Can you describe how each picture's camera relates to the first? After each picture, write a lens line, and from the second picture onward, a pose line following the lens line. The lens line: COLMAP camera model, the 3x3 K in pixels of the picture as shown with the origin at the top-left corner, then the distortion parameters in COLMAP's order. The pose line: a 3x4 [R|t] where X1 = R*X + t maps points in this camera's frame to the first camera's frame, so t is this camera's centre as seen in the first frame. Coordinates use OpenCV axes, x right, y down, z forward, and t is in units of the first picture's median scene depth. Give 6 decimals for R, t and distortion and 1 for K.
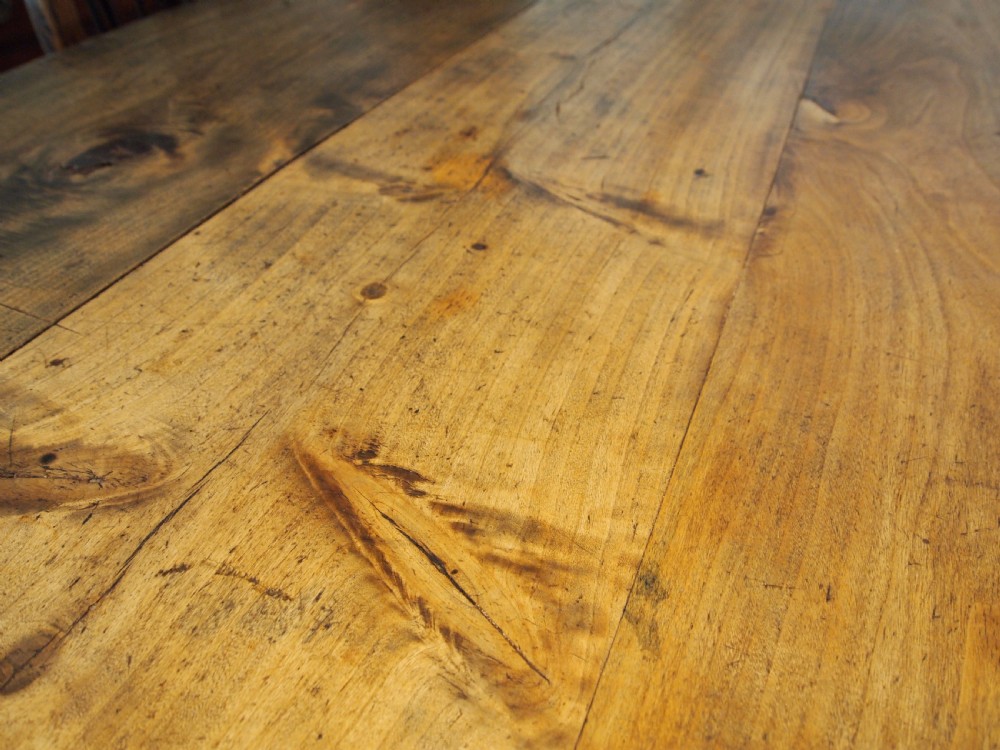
lens RADIAL K [[799.0, 0, 503.7], [0, 799.0, 374.7], [0, 0, 1]] dist [-0.046633, -0.002374]
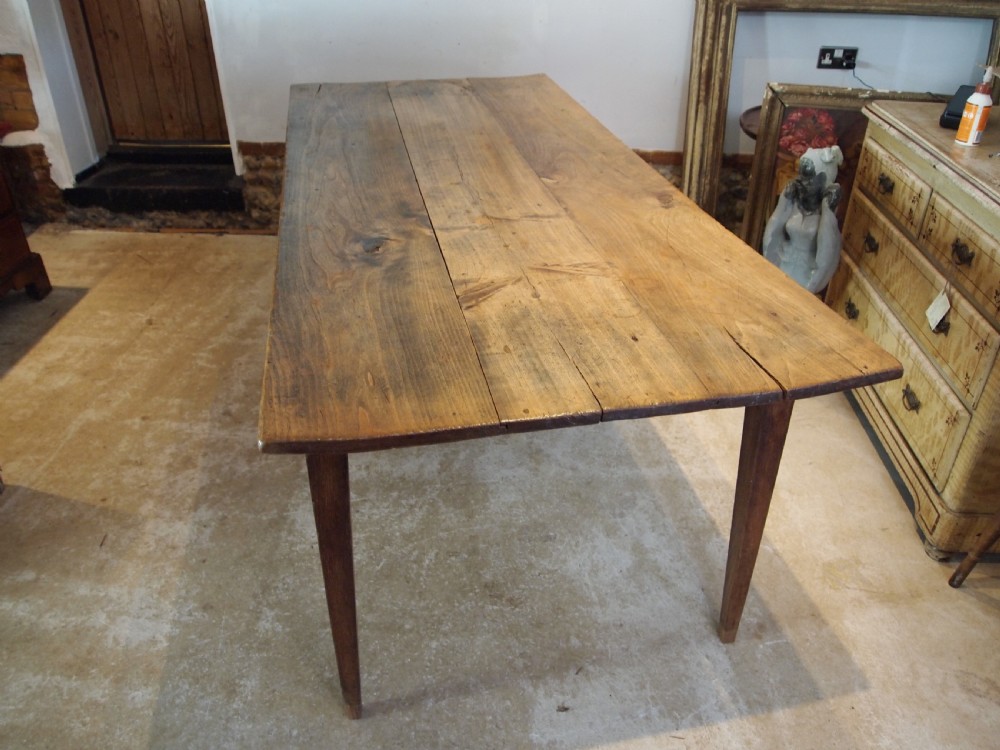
lens RADIAL K [[799.0, 0, 503.7], [0, 799.0, 374.7], [0, 0, 1]] dist [-0.046633, -0.002374]
pose [[0.827028, -0.328915, 0.455895, -1.655905], [0.384932, 0.922360, -0.032841, 0.457676], [-0.409697, 0.202649, 0.889428, -1.774077]]
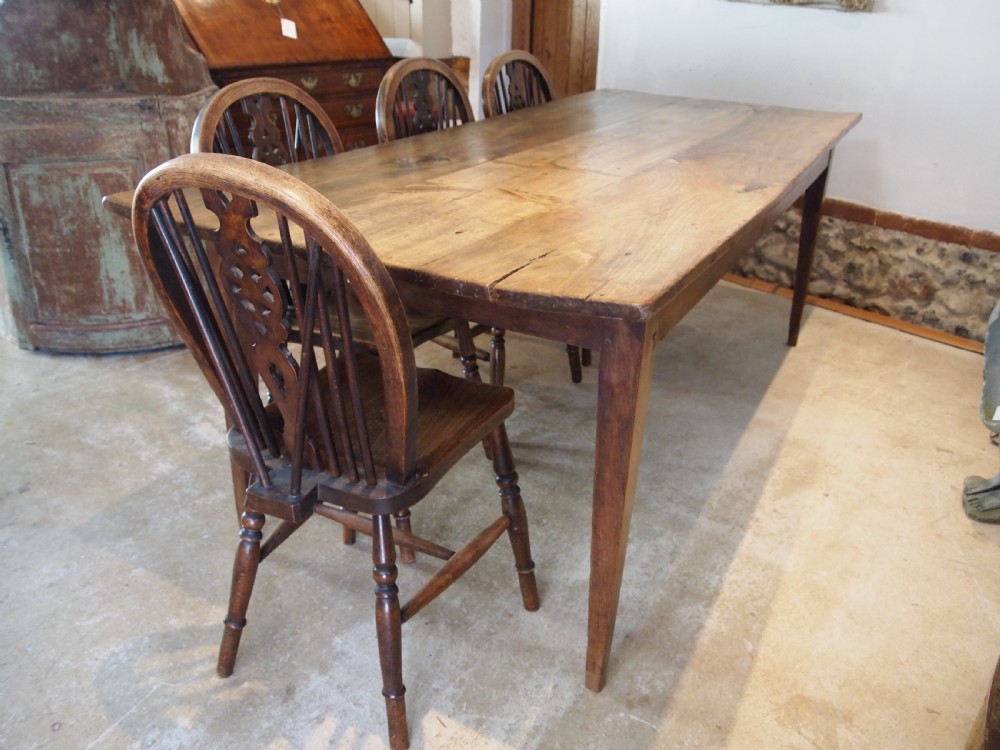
lens RADIAL K [[796.0, 0, 502.8], [0, 796.0, 375.8], [0, 0, 1]] dist [-0.047541, -0.002942]
pose [[0.994331, 0.035063, -0.100383, 0.144664], [-0.058669, 0.968267, -0.242932, 1.354045], [0.088679, 0.247444, 0.964835, -1.881609]]
